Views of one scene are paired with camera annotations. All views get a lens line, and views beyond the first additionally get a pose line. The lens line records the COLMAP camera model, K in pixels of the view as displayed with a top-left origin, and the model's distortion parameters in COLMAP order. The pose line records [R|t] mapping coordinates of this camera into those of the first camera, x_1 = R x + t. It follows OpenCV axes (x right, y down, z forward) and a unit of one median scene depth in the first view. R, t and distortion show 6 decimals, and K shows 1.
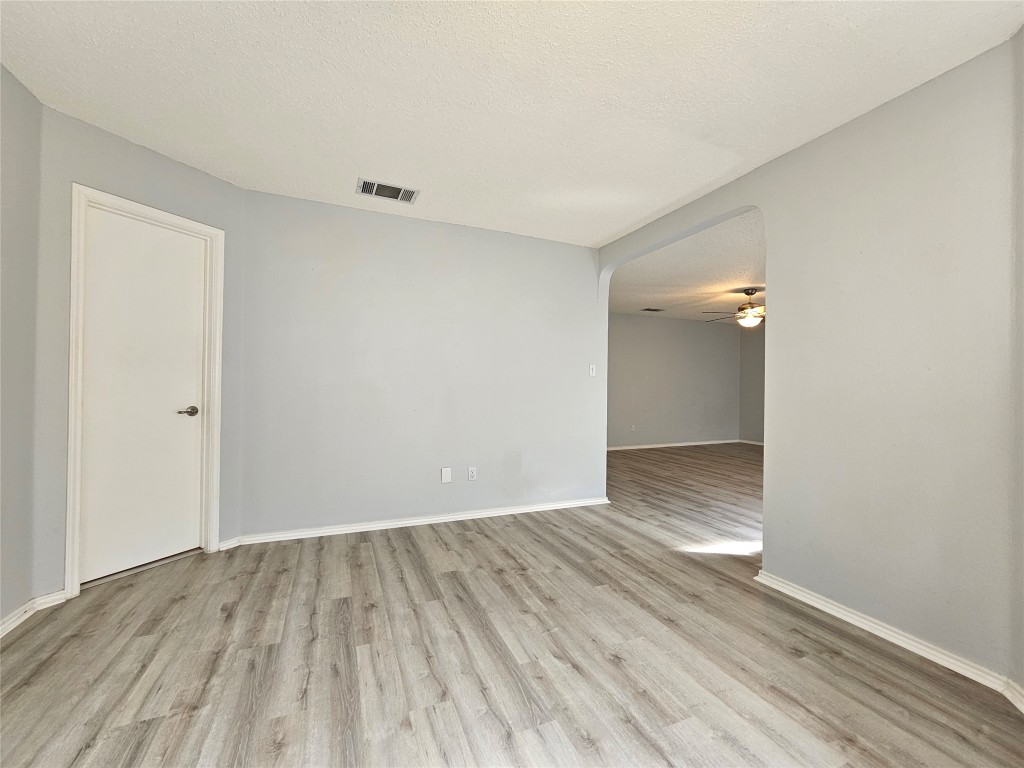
lens RADIAL K [[416.8, 0, 509.7], [0, 416.8, 382.1], [0, 0, 1]] dist [-0.000771, 0.000107]
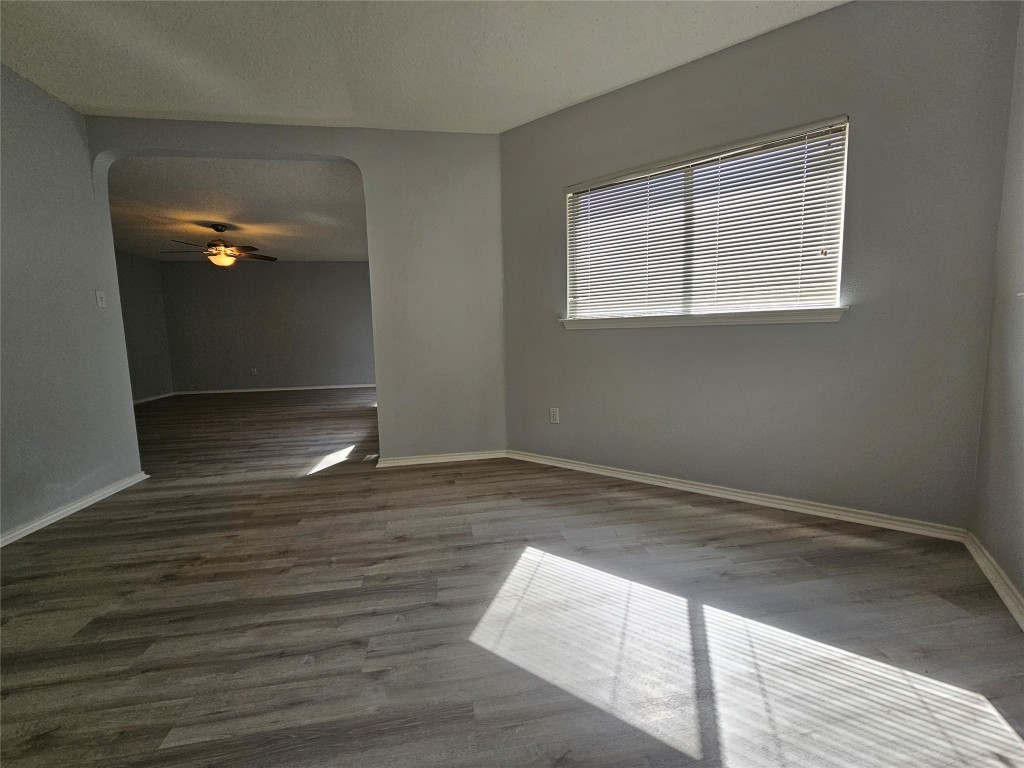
lens RADIAL K [[416.8, 0, 509.7], [0, 416.8, 382.1], [0, 0, 1]] dist [-0.000771, 0.000107]
pose [[0.245302, -0.130539, 0.960618, -0.555897], [0.018418, 0.991341, 0.130011, 0.051796], [-0.969272, -0.014200, 0.245583, 0.300714]]
